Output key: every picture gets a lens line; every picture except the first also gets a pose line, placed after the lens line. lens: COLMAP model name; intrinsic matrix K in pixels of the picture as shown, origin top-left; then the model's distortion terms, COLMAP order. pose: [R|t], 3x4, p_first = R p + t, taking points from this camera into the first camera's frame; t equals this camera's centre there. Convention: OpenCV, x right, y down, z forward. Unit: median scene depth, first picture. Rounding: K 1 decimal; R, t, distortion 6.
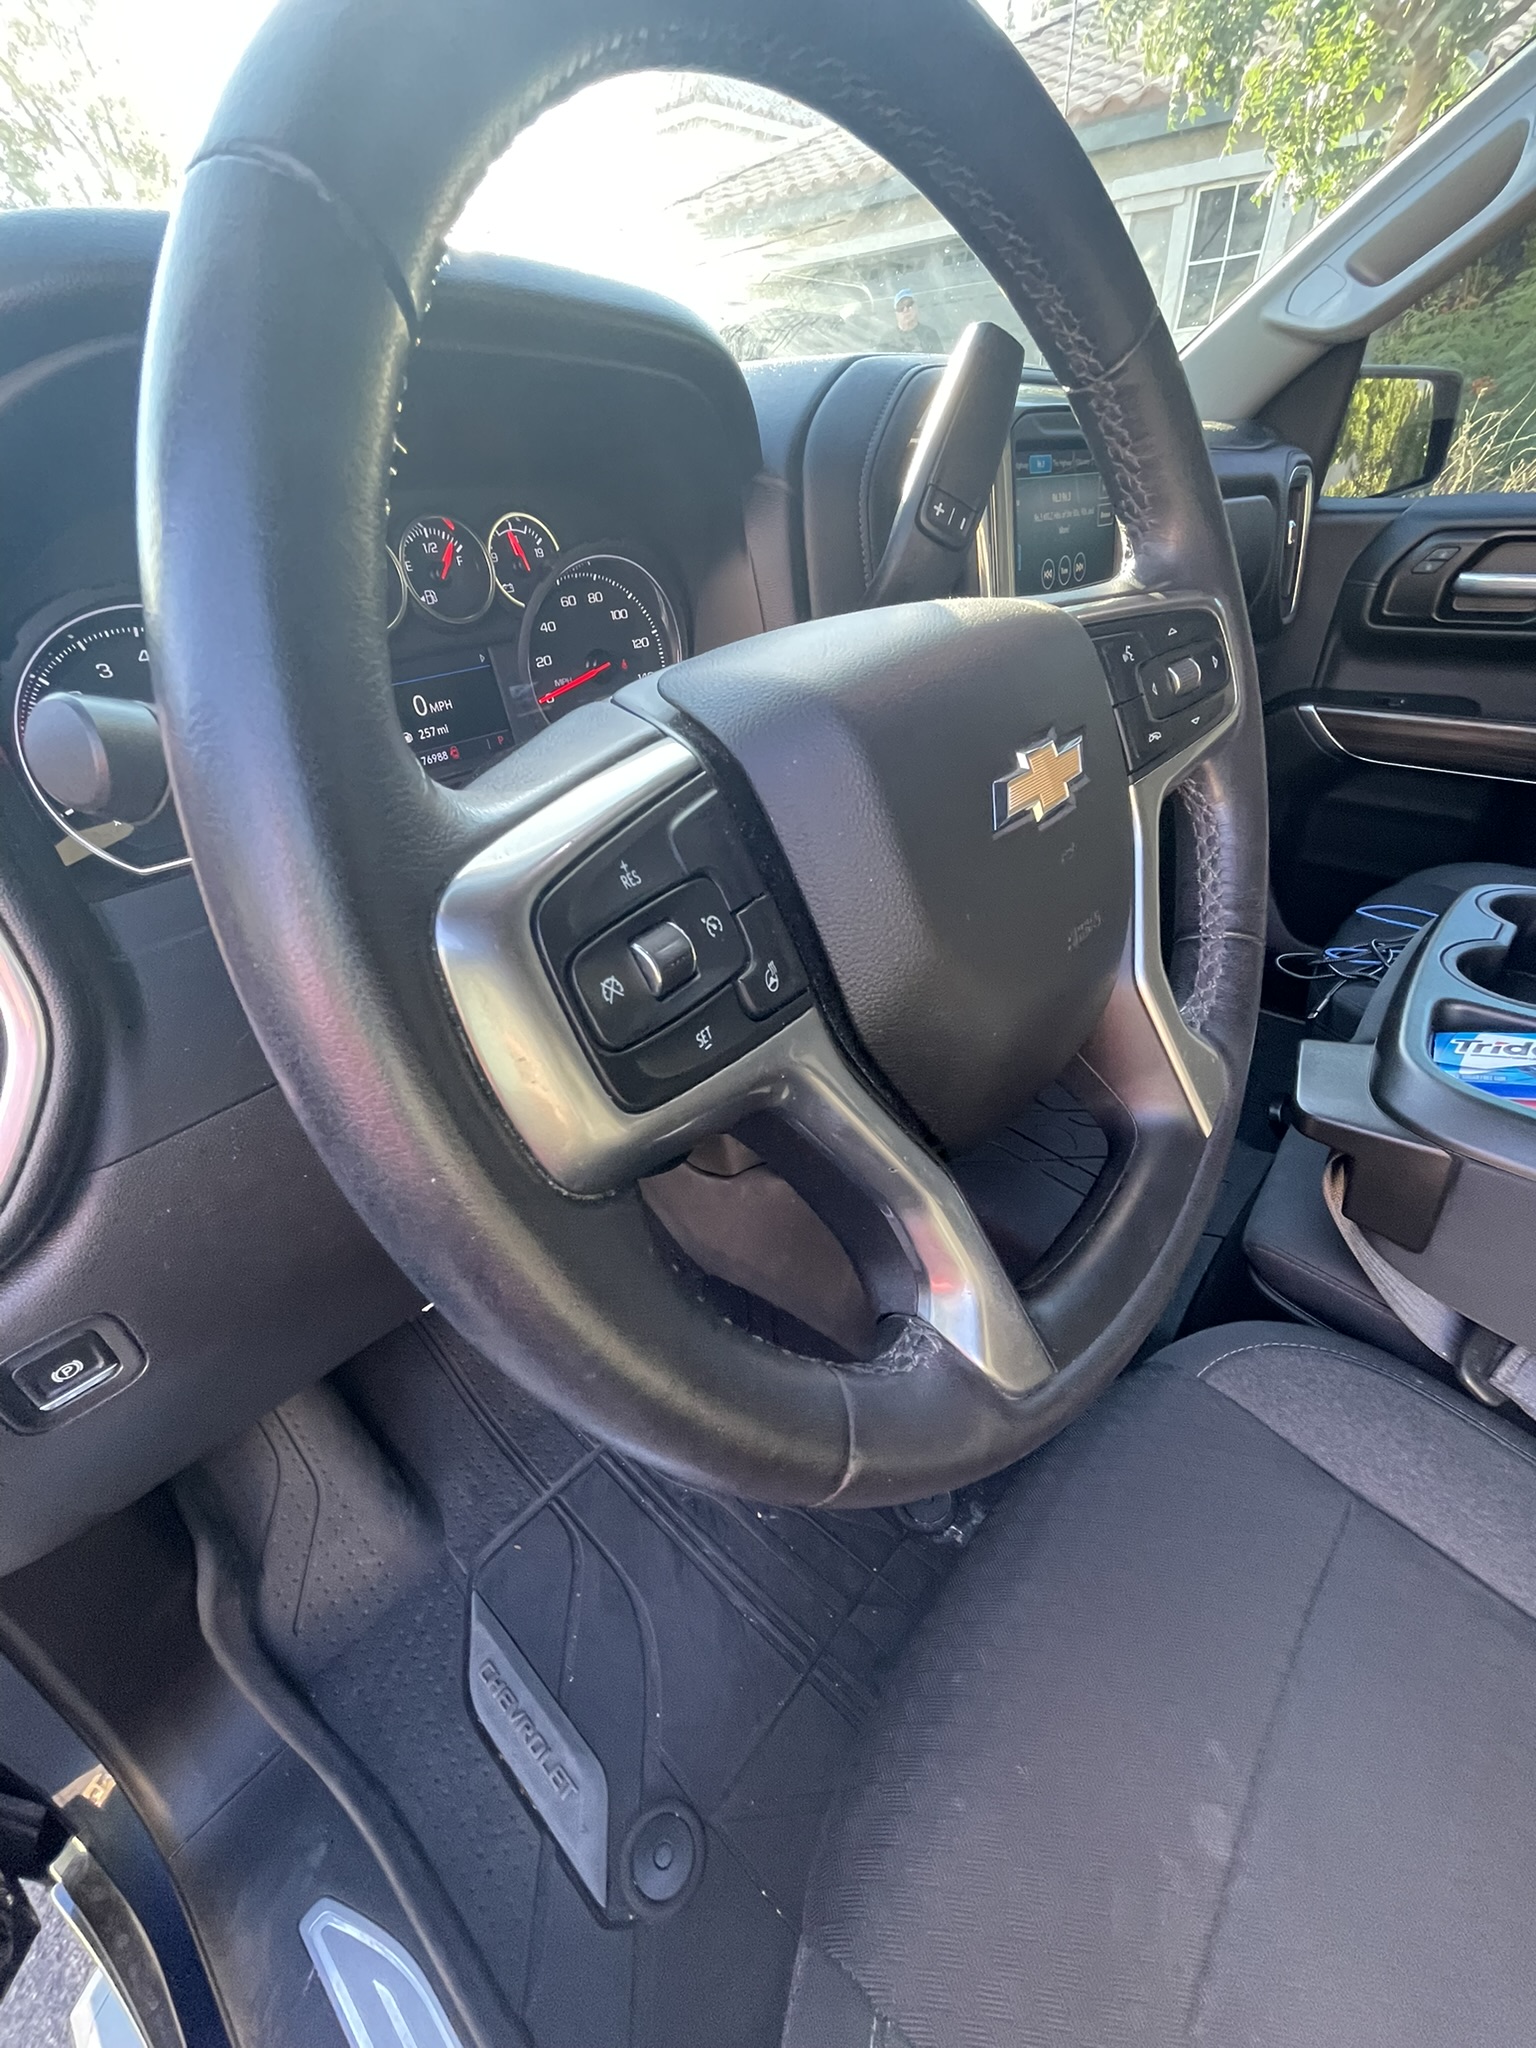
lens RADIAL K [[823.8, 0, 766.5], [0, 823.8, 1027.4], [0, 0, 1]] dist [-0.000401, -0.000195]
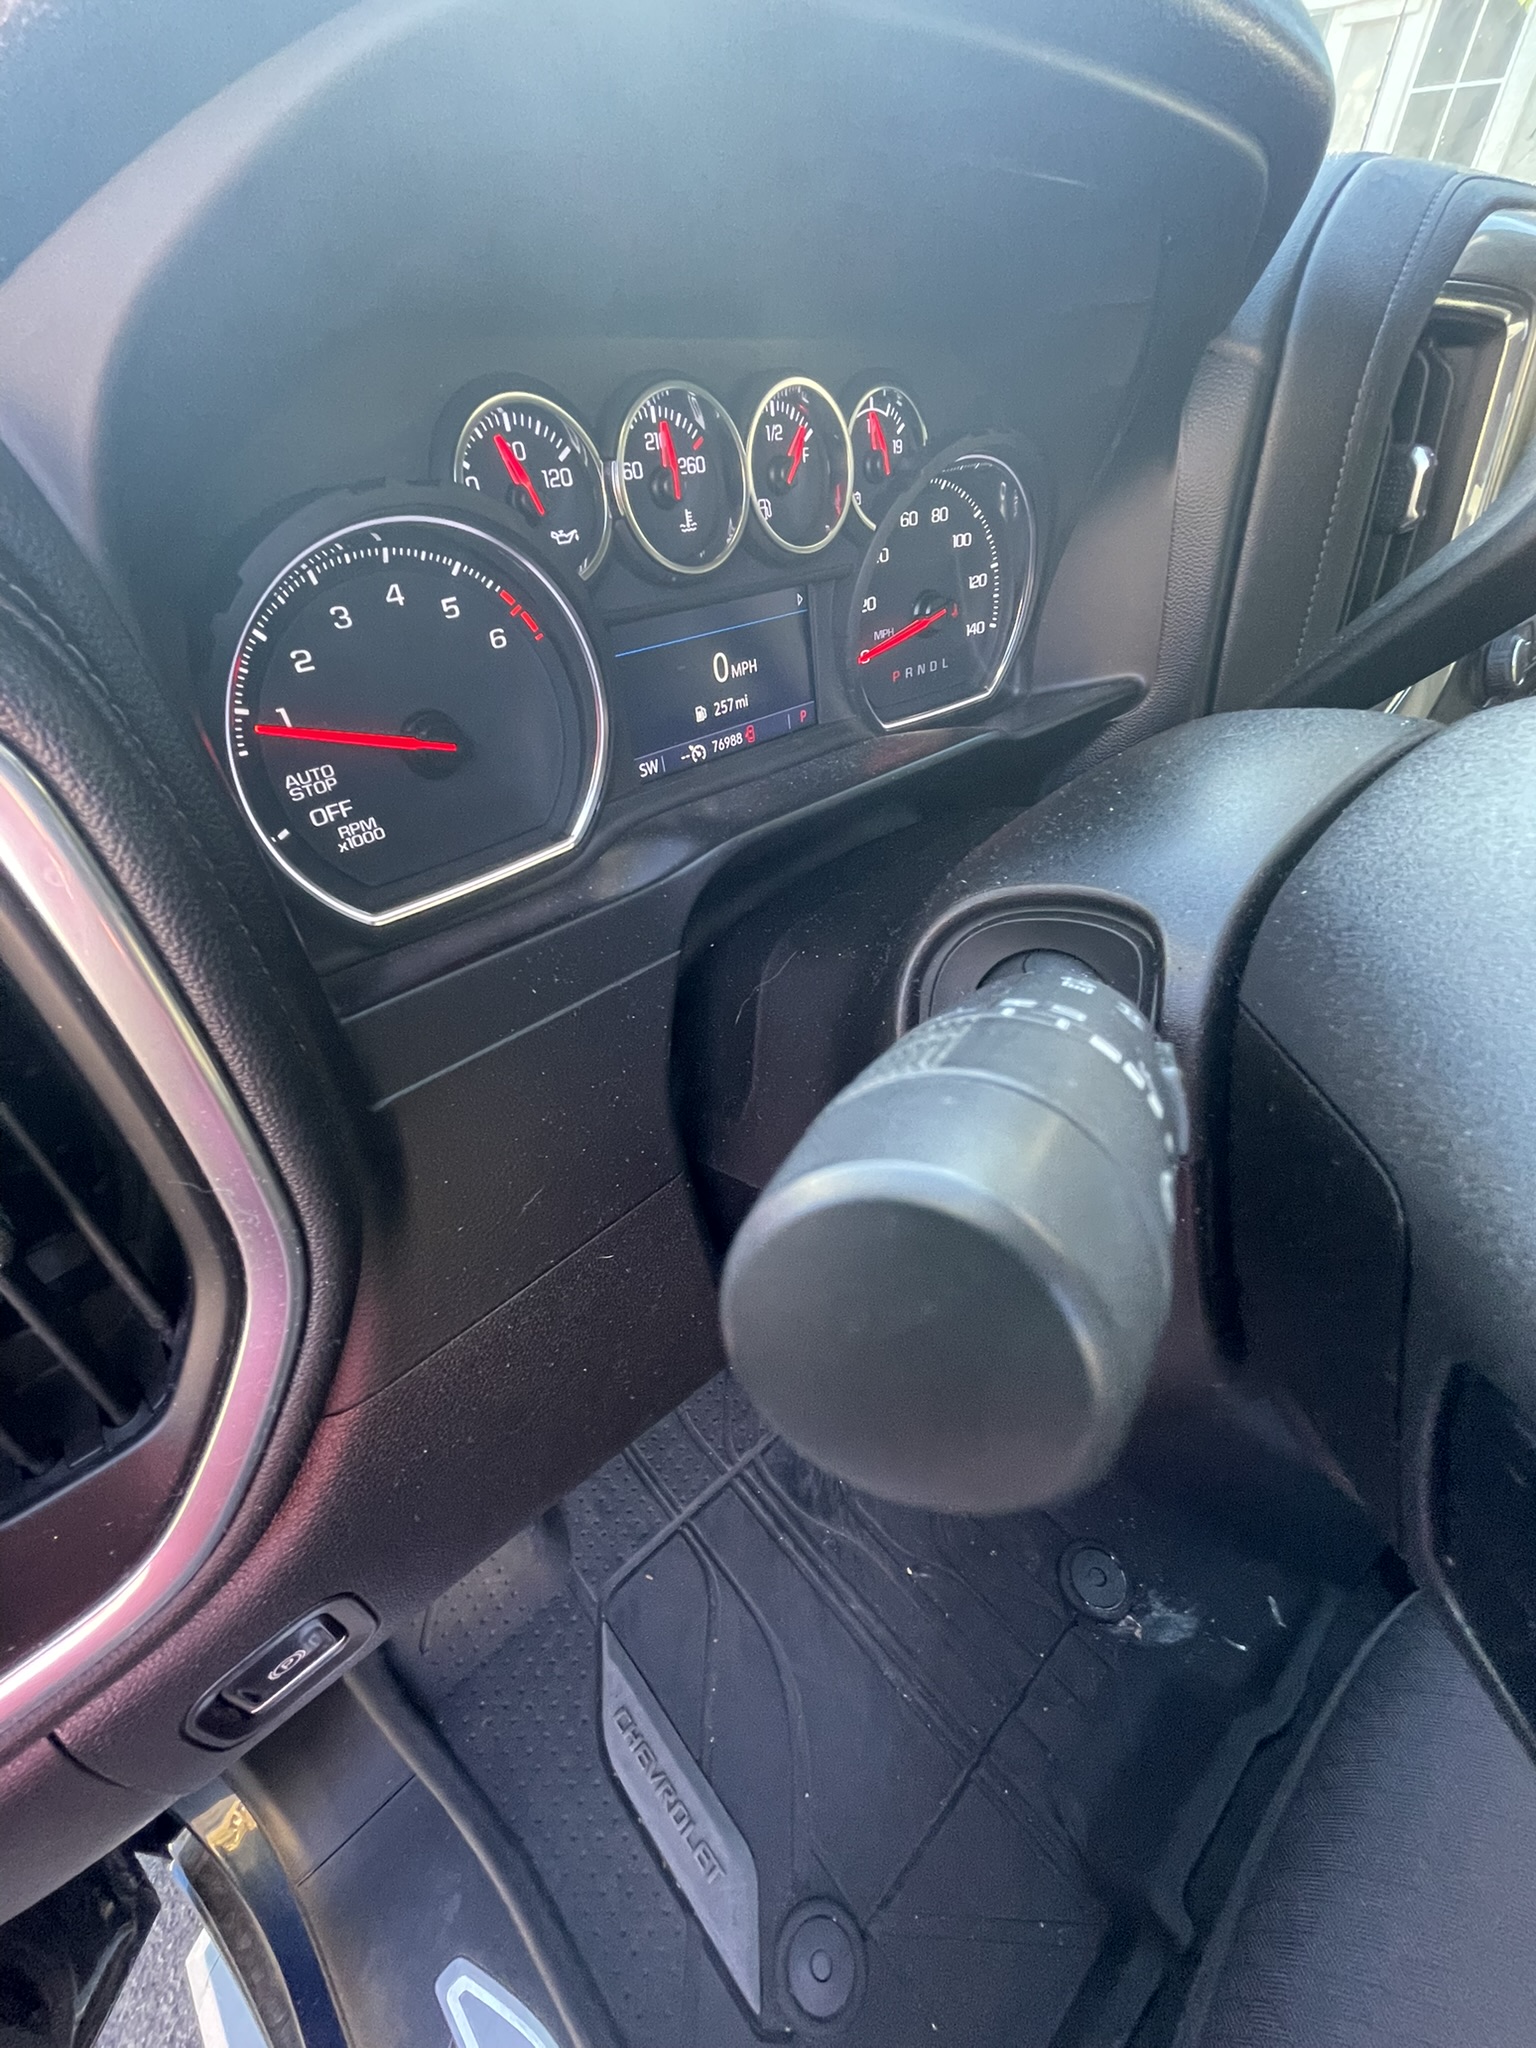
lens RADIAL K [[823.8, 0, 766.5], [0, 823.8, 1027.4], [0, 0, 1]] dist [-0.000401, -0.000195]
pose [[0.994642, 0.092902, -0.045350, -0.216134], [-0.087267, 0.989701, 0.113470, -0.113725], [0.055425, -0.108905, 0.992506, 0.179213]]
